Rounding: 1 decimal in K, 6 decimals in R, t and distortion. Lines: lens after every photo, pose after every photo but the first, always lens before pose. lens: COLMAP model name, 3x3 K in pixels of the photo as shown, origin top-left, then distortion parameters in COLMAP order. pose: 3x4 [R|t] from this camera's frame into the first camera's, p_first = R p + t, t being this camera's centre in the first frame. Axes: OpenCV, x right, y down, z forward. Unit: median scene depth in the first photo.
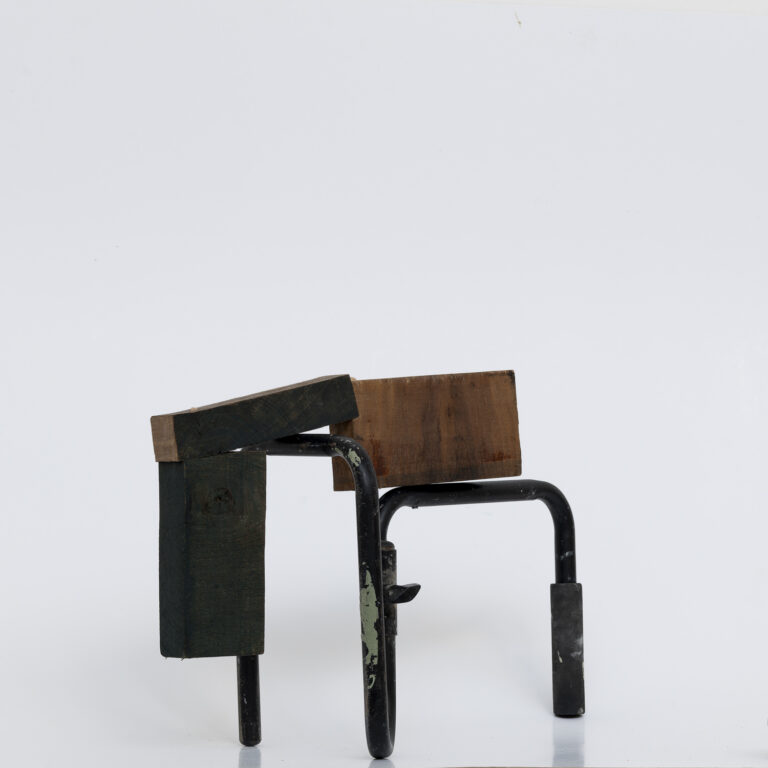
lens RADIAL K [[3030.3, 0, 383.9], [0, 3030.3, 384.6], [0, 0, 1]] dist [0.200740, 0.000000]
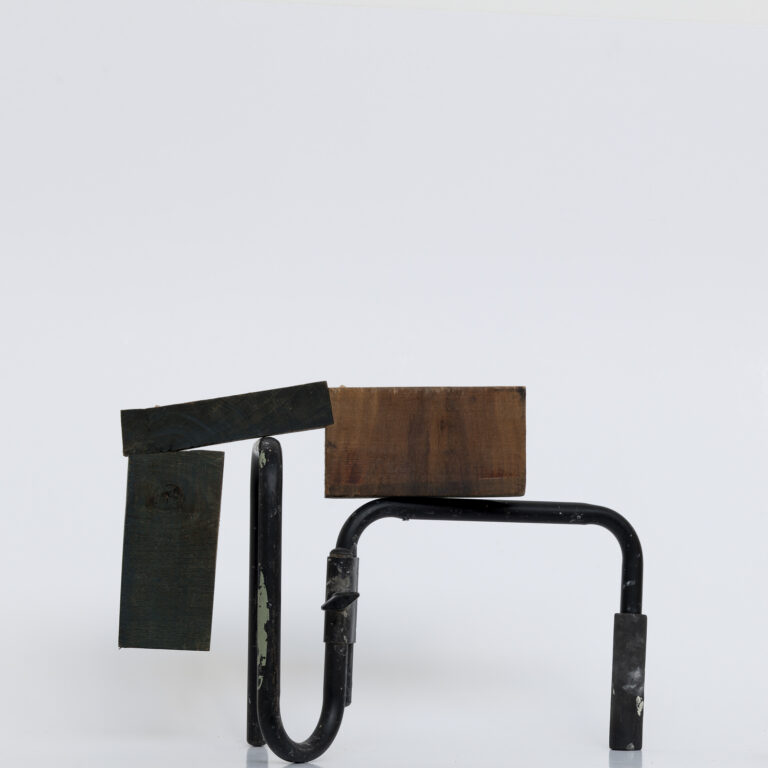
lens RADIAL K [[3030.3, 0, 384.0], [0, 3030.3, 383.3], [0, 0, 1]] dist [0.200740, 0.000000]
pose [[0.917926, 0.040988, -0.394629, 0.401846], [-0.049979, 0.998672, -0.012526, 0.008977], [0.393591, 0.031221, 0.918755, 0.084941]]
